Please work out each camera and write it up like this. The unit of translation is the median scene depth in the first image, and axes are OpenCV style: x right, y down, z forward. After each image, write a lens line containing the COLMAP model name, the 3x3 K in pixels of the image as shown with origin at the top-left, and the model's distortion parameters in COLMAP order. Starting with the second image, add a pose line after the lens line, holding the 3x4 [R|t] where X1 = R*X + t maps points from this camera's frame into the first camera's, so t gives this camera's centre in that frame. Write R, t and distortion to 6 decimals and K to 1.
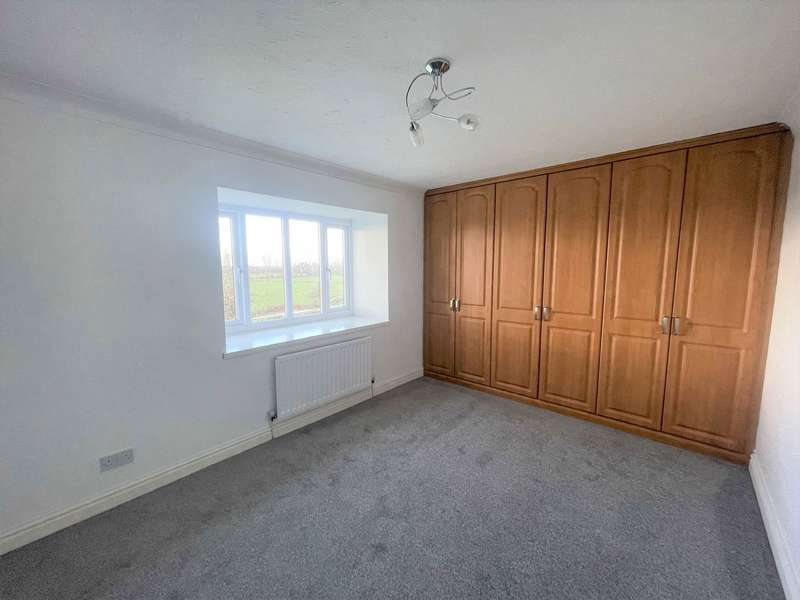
lens RADIAL K [[322.1, 0, 403.4], [0, 322.1, 302.0], [0, 0, 1]] dist [-0.001101, -0.000208]
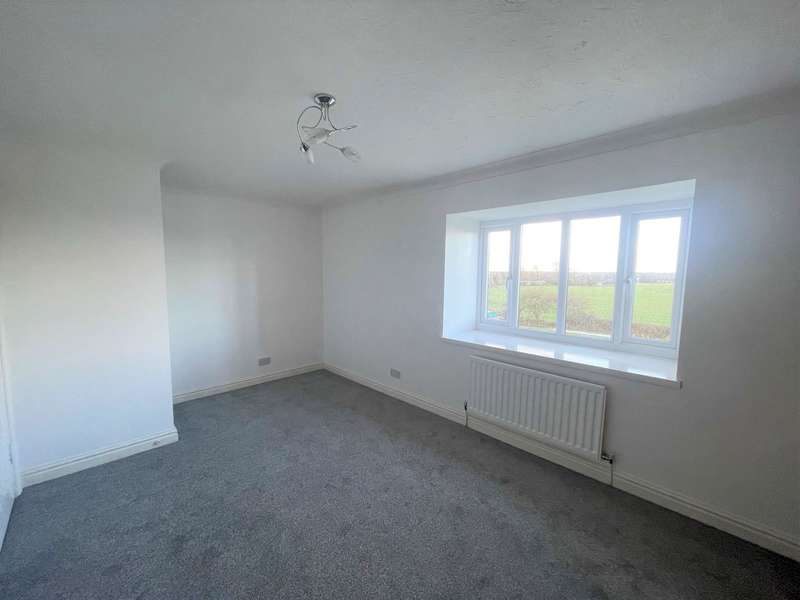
lens RADIAL K [[322.1, 0, 403.4], [0, 322.1, 302.0], [0, 0, 1]] dist [-0.001101, -0.000208]
pose [[-0.054096, 0.098342, -0.993681, 0.587451], [-0.127169, 0.986357, 0.104540, -0.079627], [0.990405, 0.132021, -0.040852, 0.665204]]
